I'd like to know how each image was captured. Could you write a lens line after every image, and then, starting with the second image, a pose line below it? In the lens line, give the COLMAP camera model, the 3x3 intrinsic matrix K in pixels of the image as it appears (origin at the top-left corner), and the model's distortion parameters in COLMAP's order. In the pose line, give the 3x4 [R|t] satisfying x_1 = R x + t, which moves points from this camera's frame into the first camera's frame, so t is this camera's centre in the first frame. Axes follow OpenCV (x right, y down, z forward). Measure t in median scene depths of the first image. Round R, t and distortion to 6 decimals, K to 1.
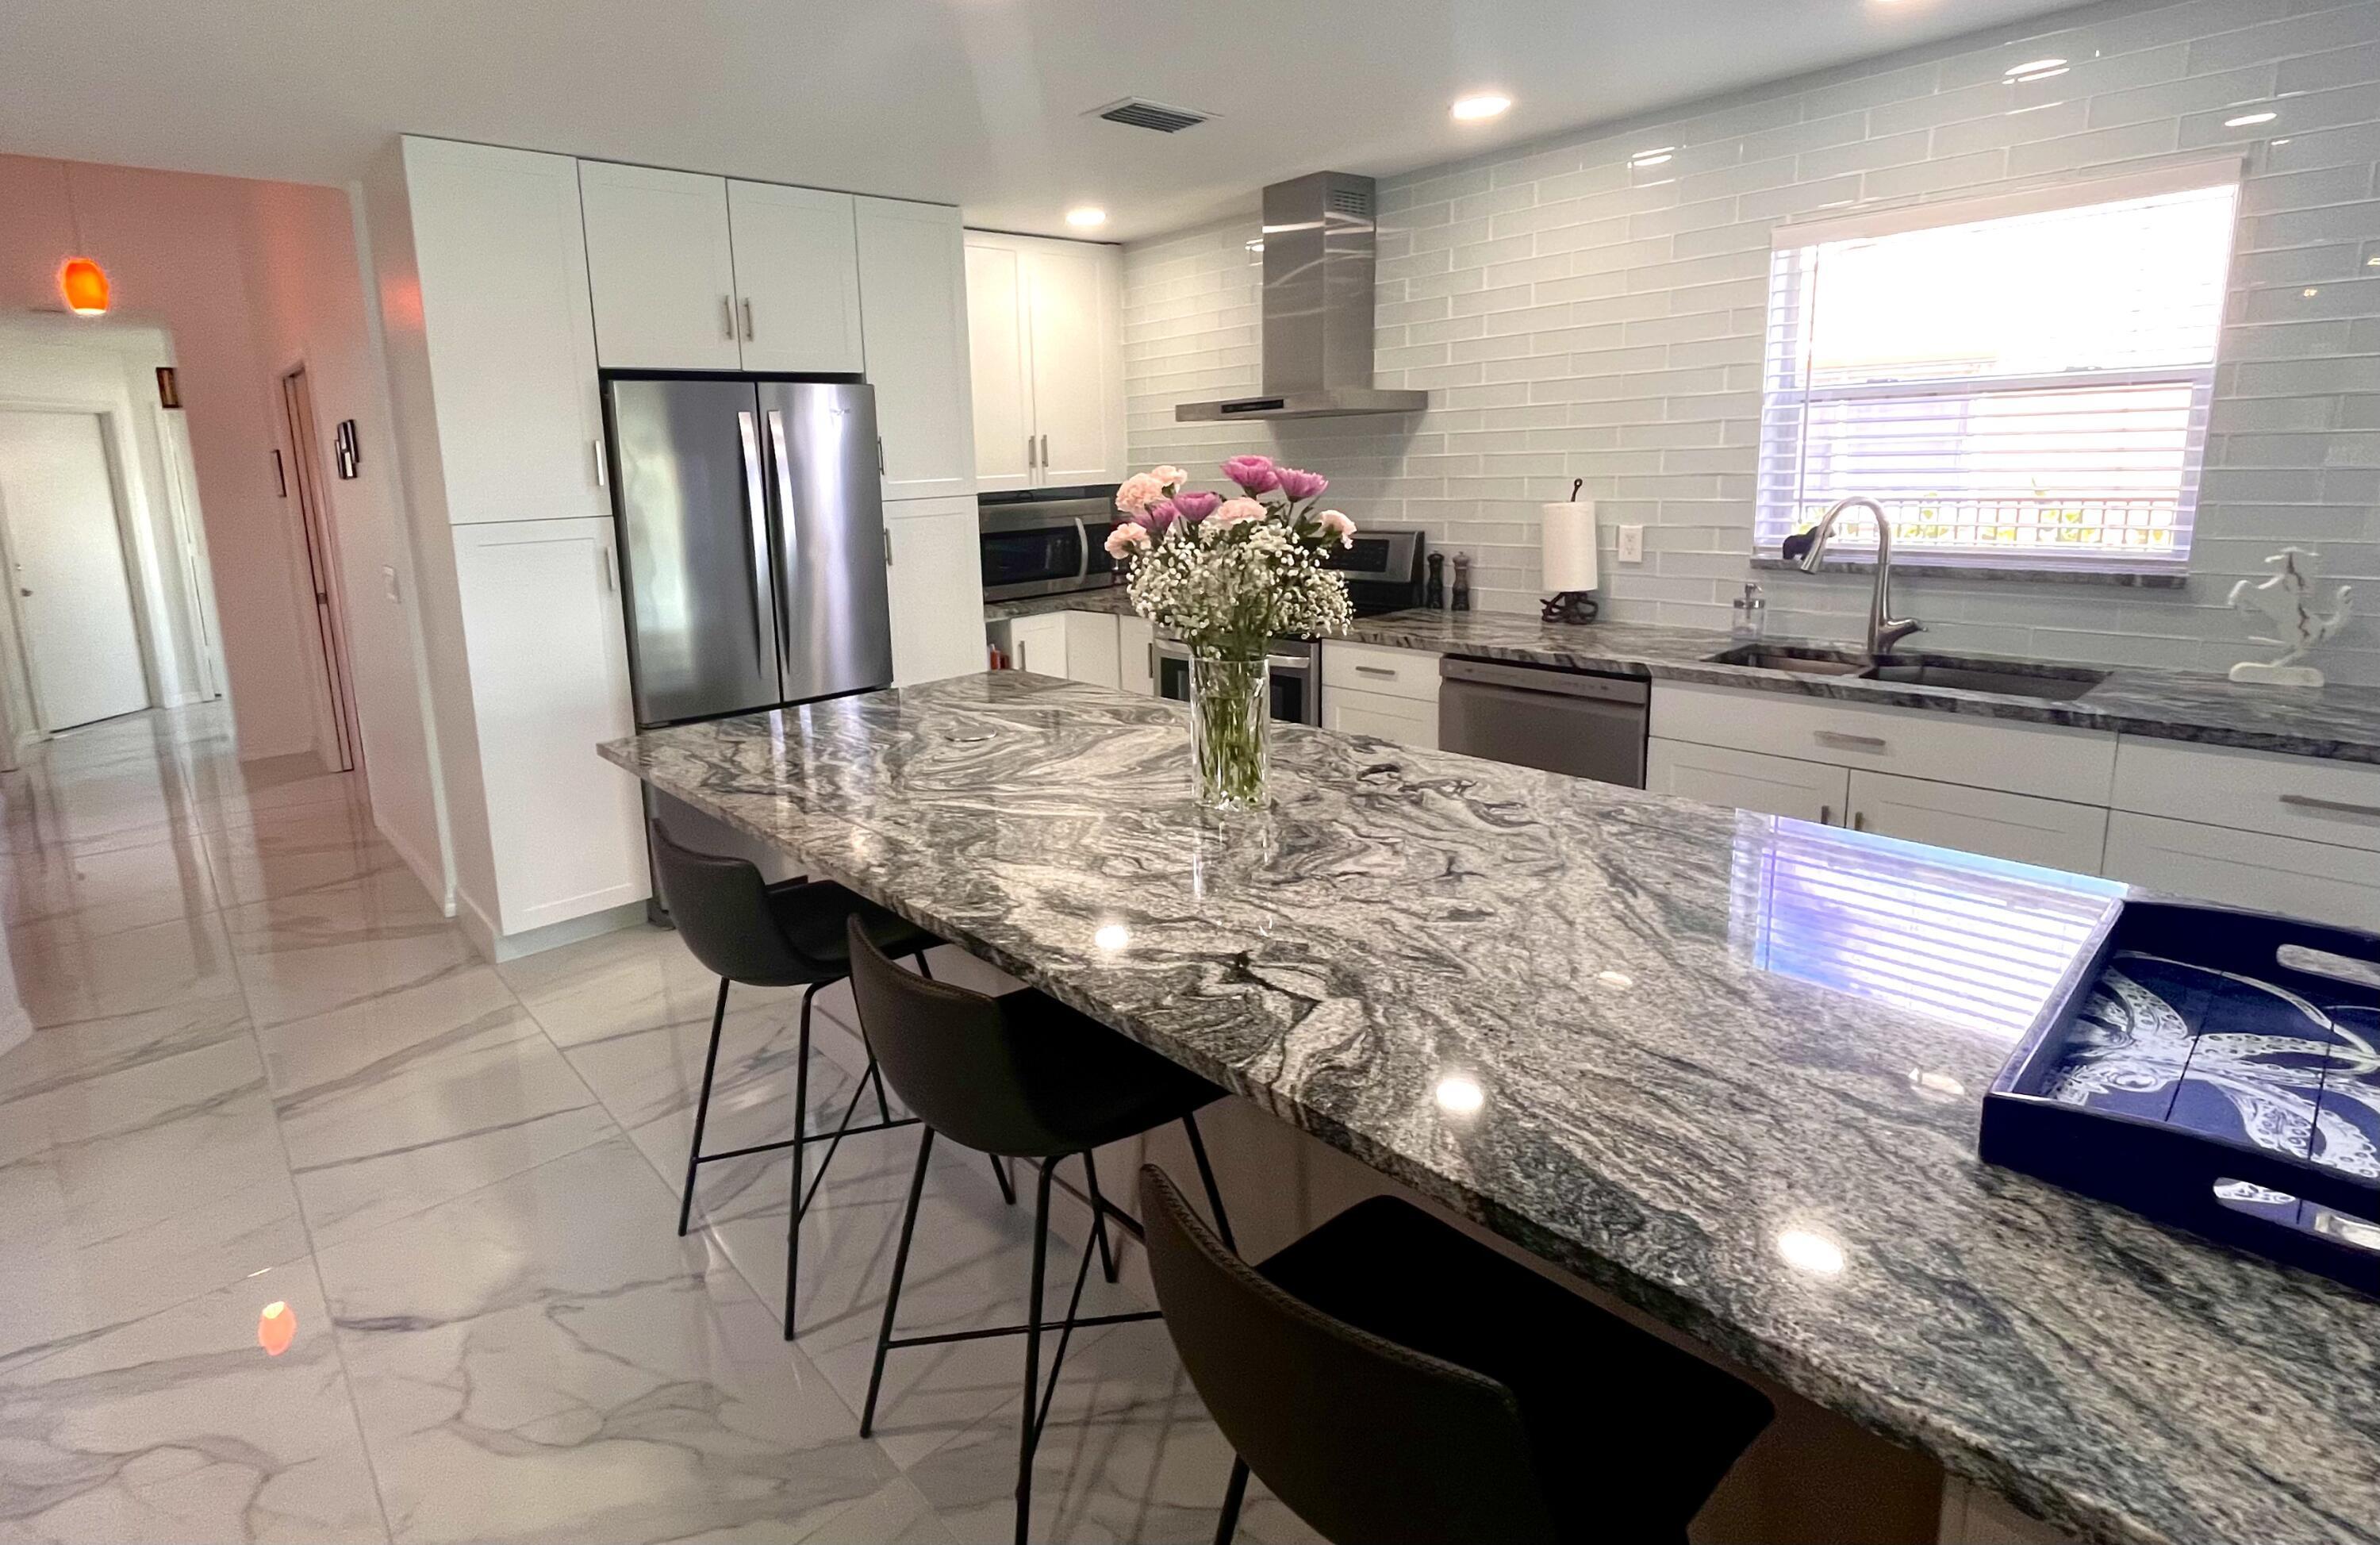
lens RADIAL K [[1141.7, 0, 1077.3], [0, 1141.7, 654.8], [0, 0, 1]] dist [-0.003746, 0.001276]
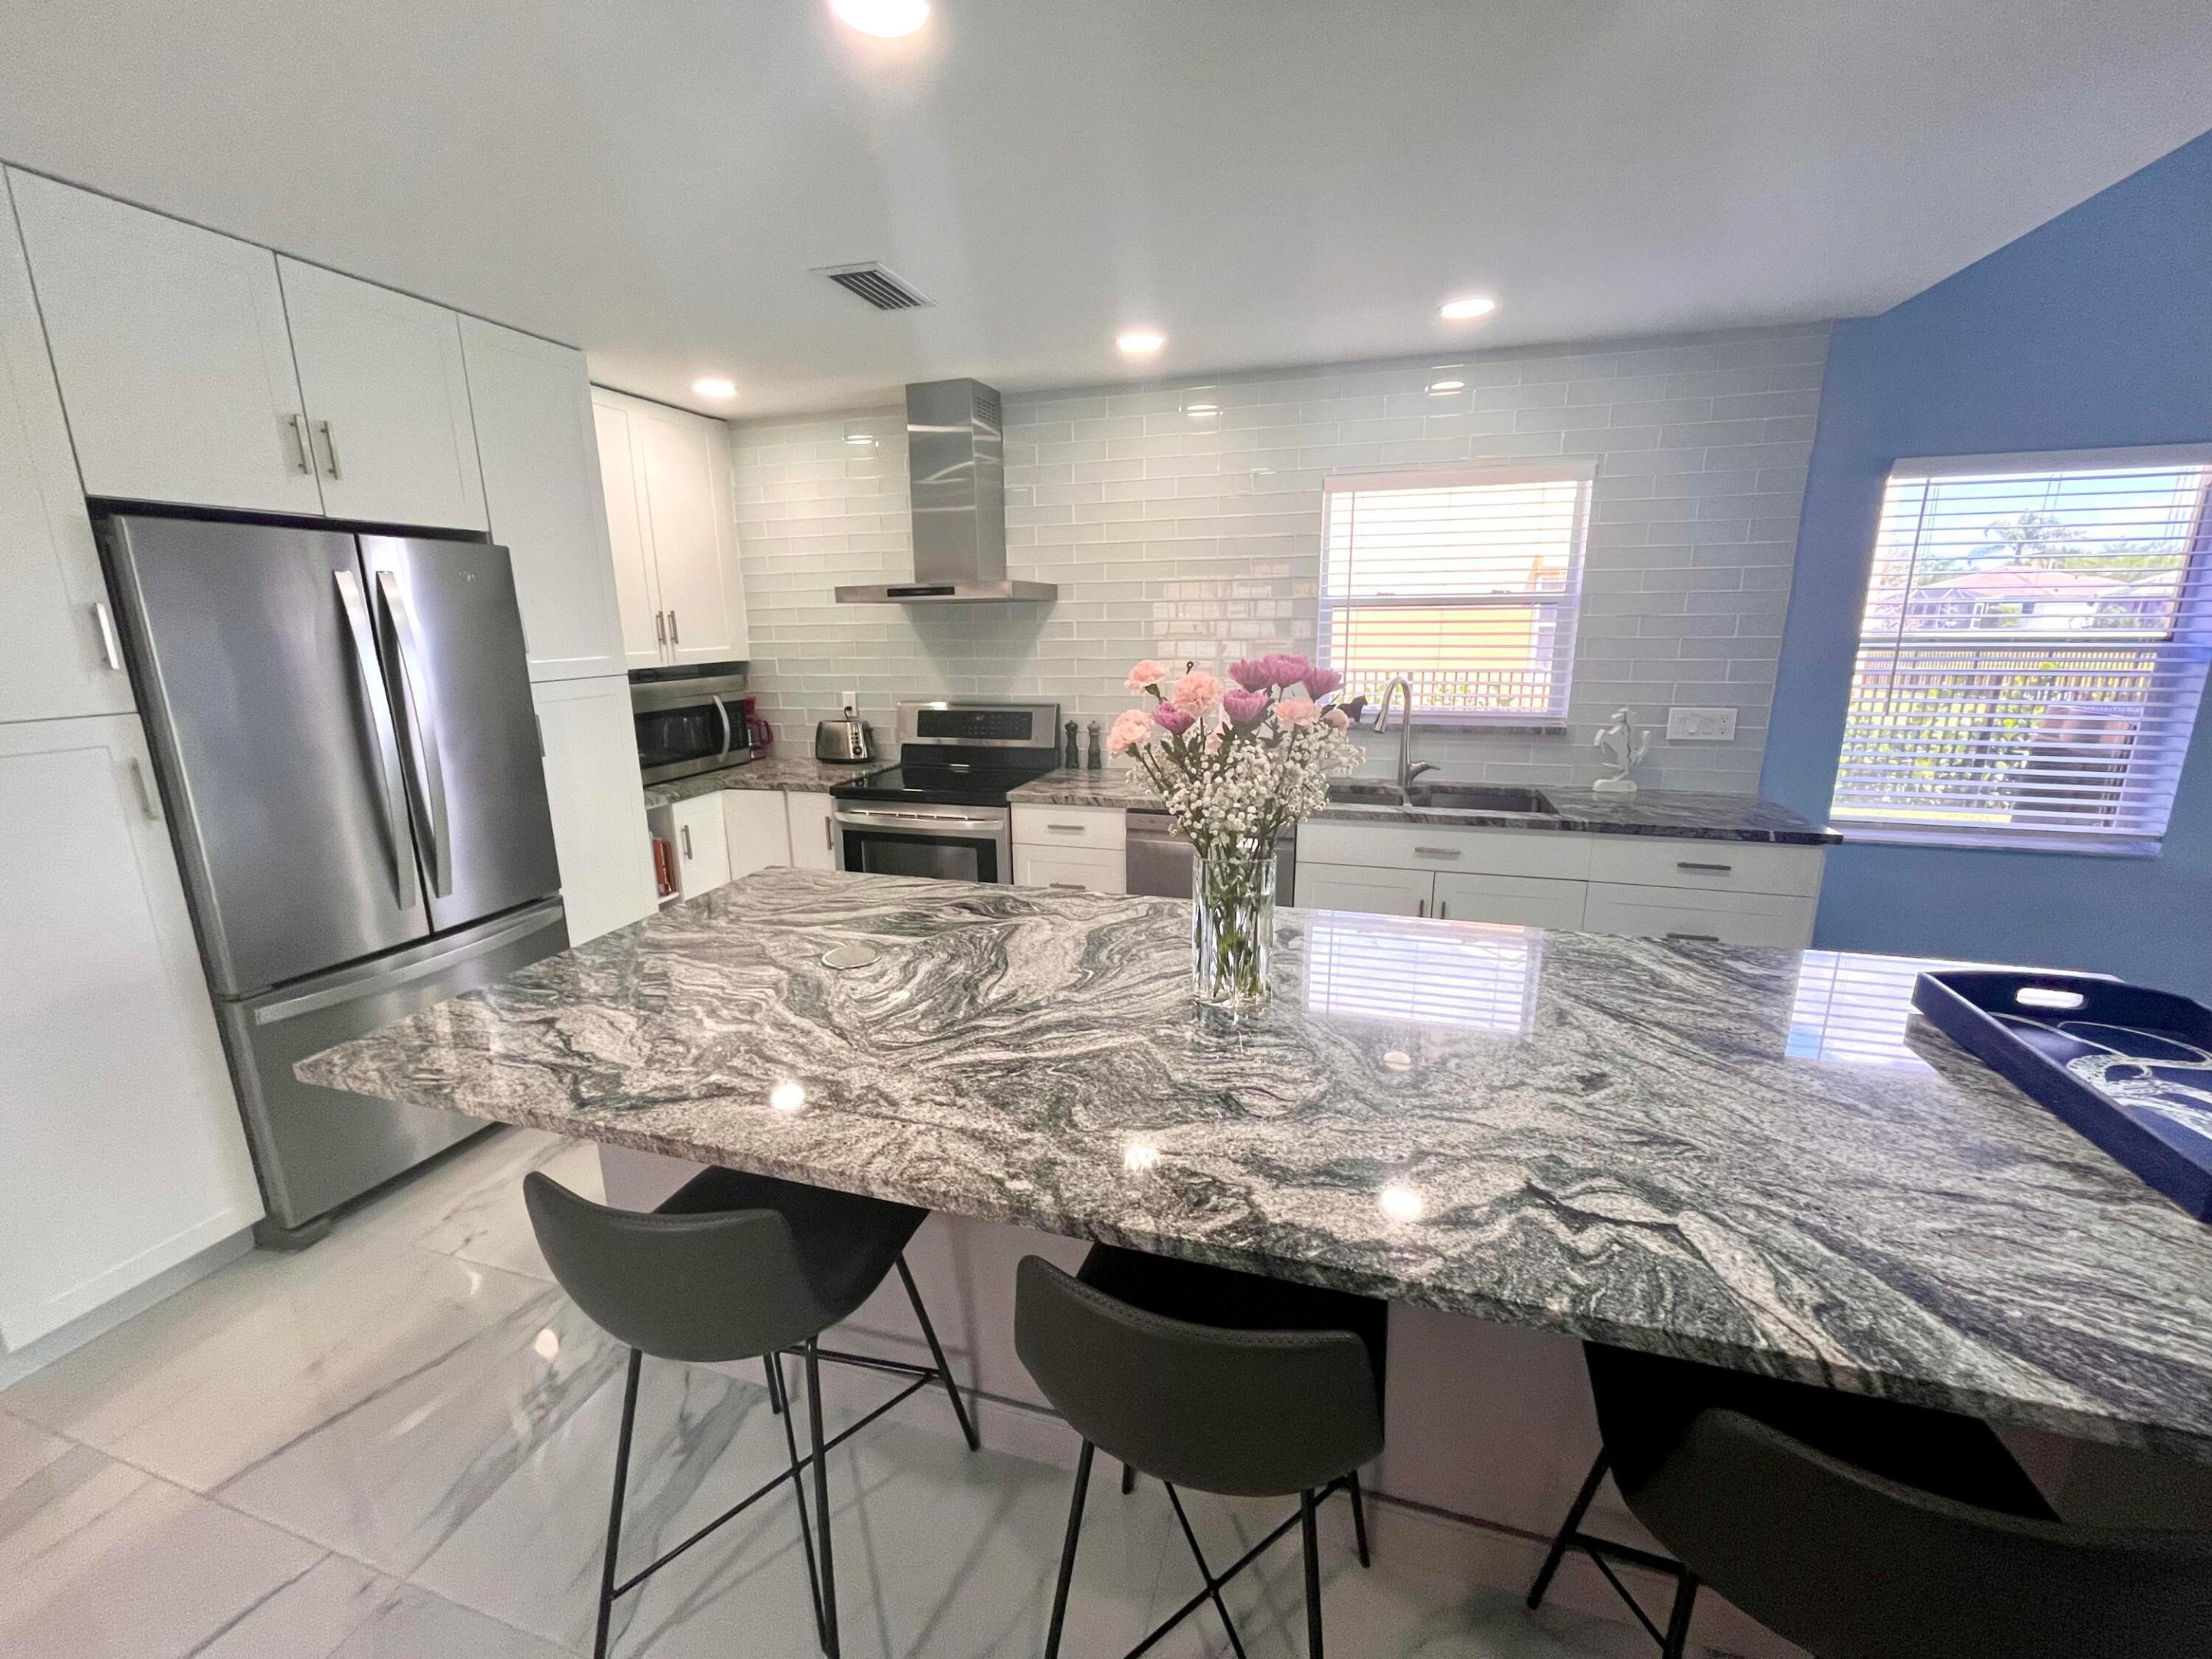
lens RADIAL K [[898.9, 0, 1098.9], [0, 898.9, 826.3], [0, 0, 1]] dist [-0.003638, 0.000394]
pose [[0.840112, -0.094667, 0.534089, -0.240571], [0.071220, 0.995379, 0.064403, -0.051973], [-0.537718, -0.016068, 0.842972, 0.249643]]
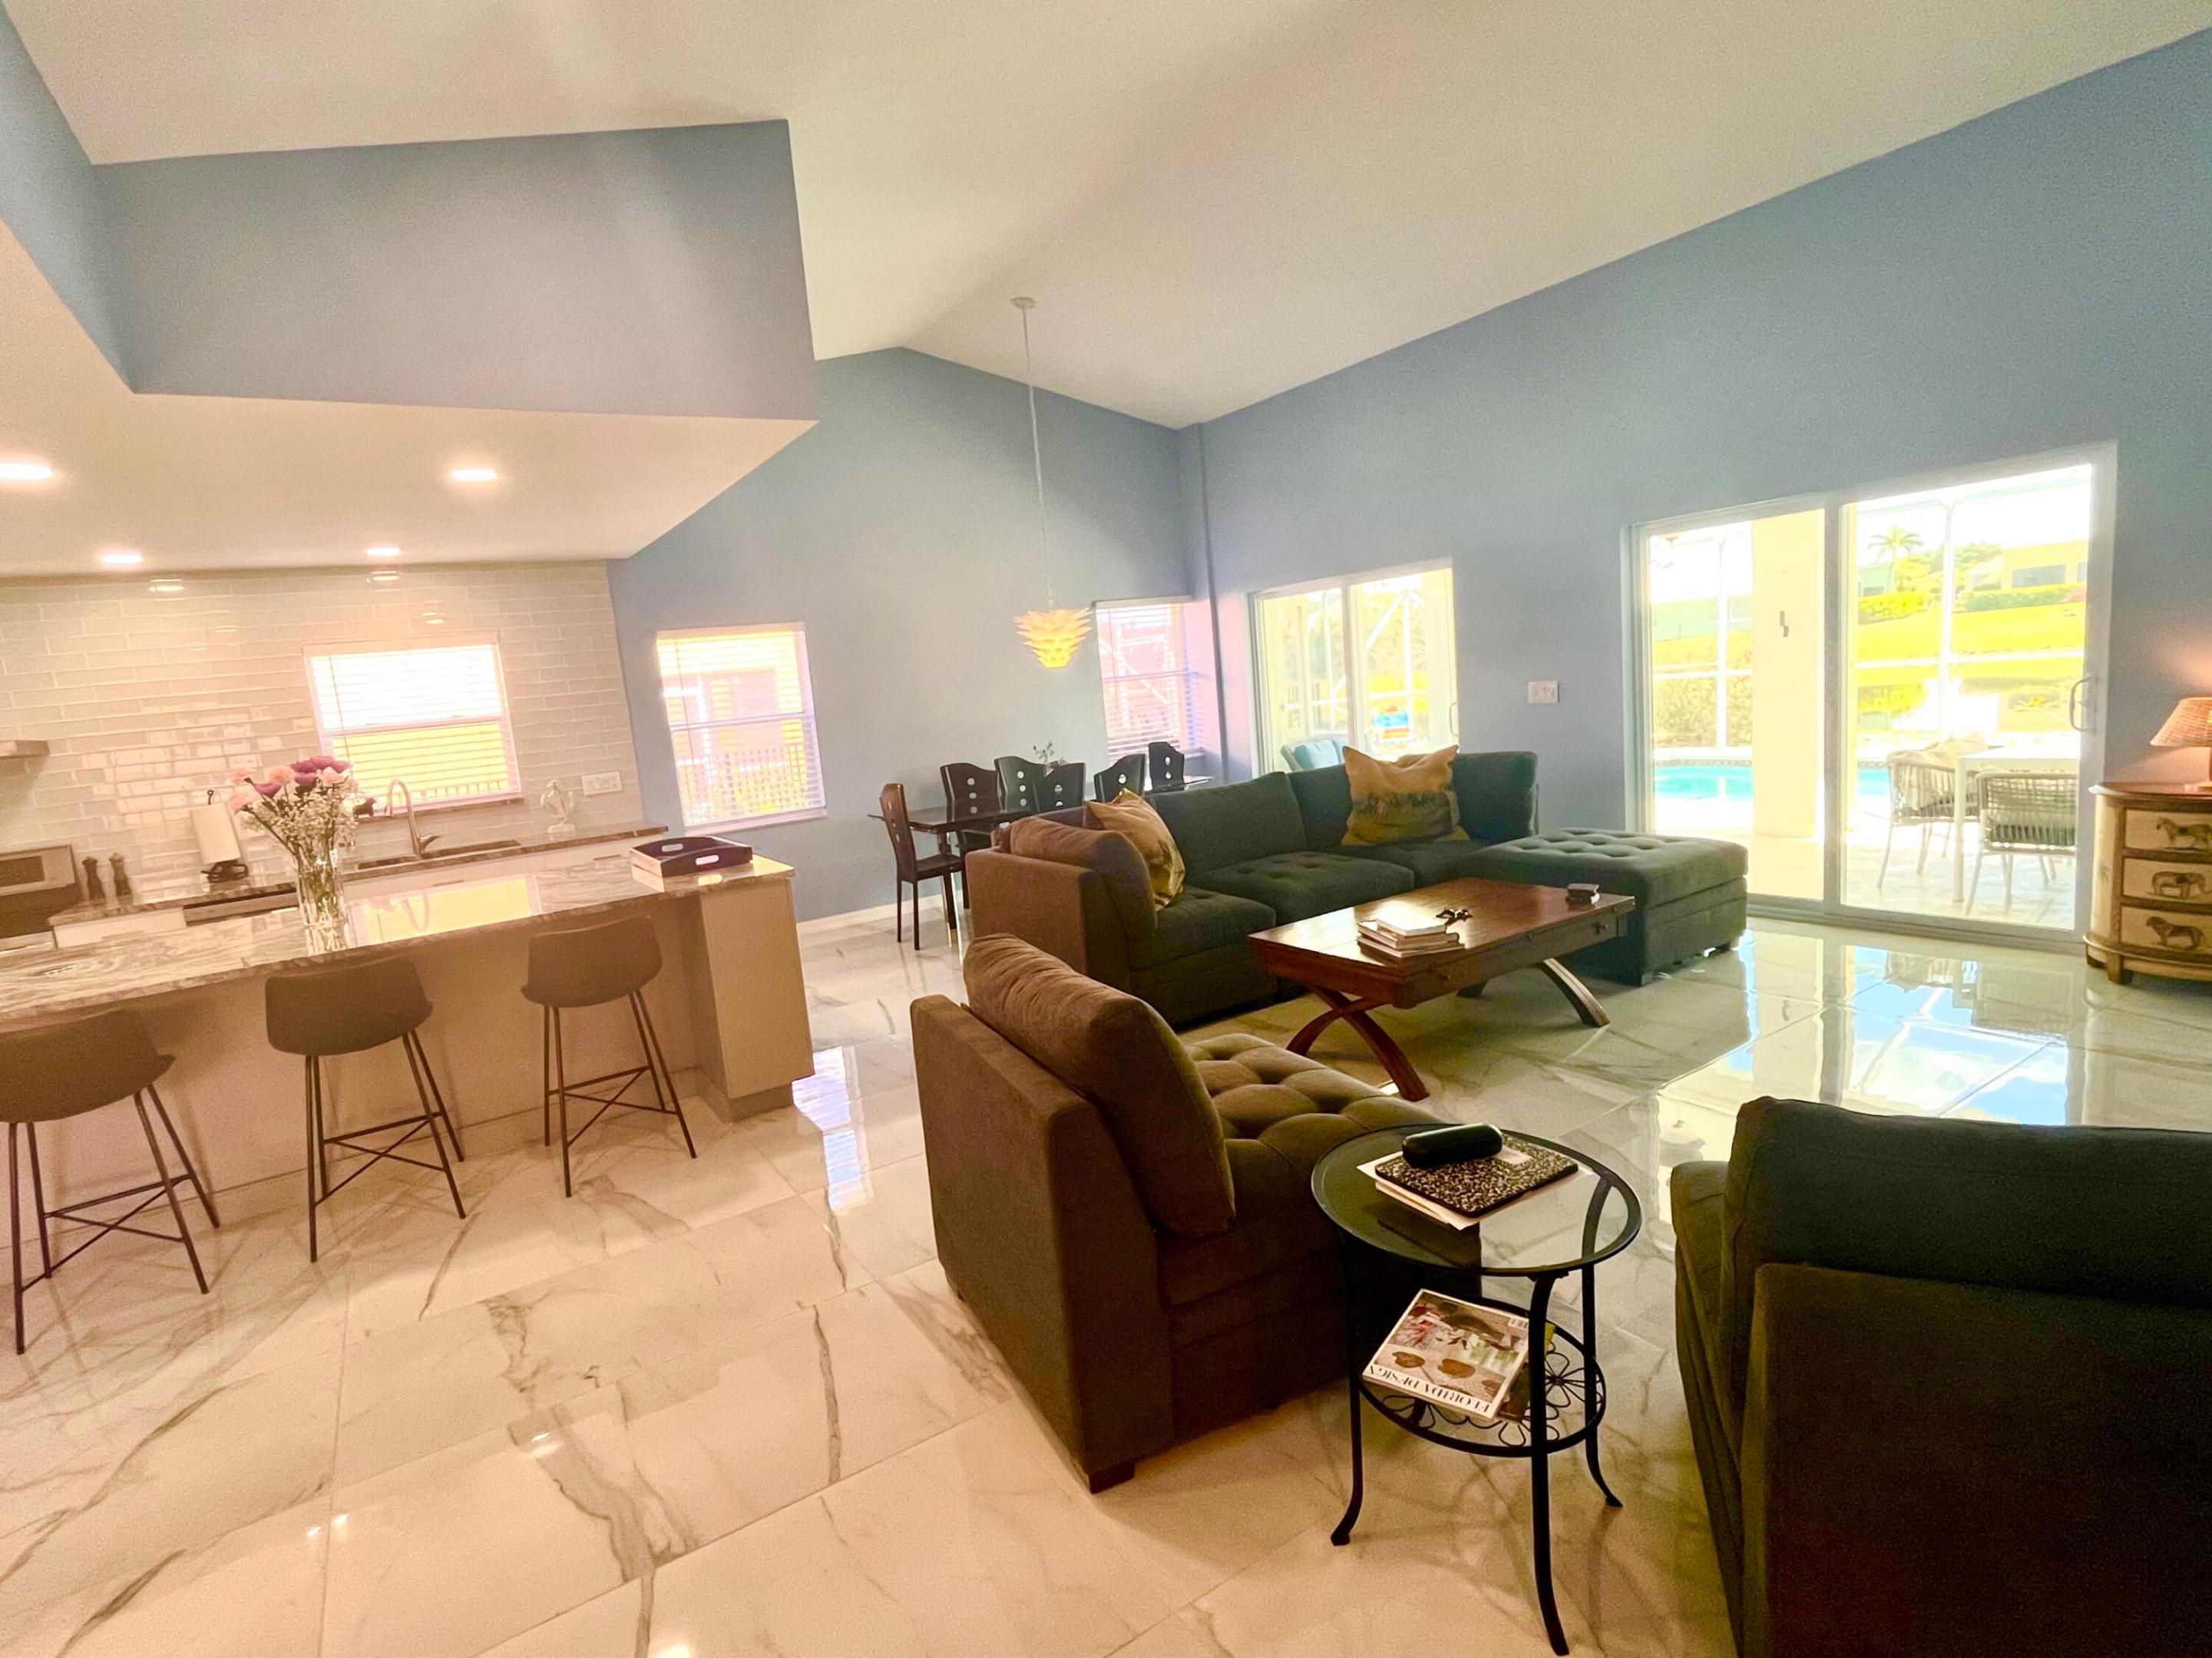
lens RADIAL K [[1048.3, 0, 998.4], [0, 1048.3, 825.4], [0, 0, 1]] dist [-0.002096, 0.001859]
pose [[0.173435, -0.111774, 0.978482, -0.946117], [0.260837, 0.963272, 0.063803, 0.099431], [-0.949676, 0.244159, 0.196220, -0.358099]]
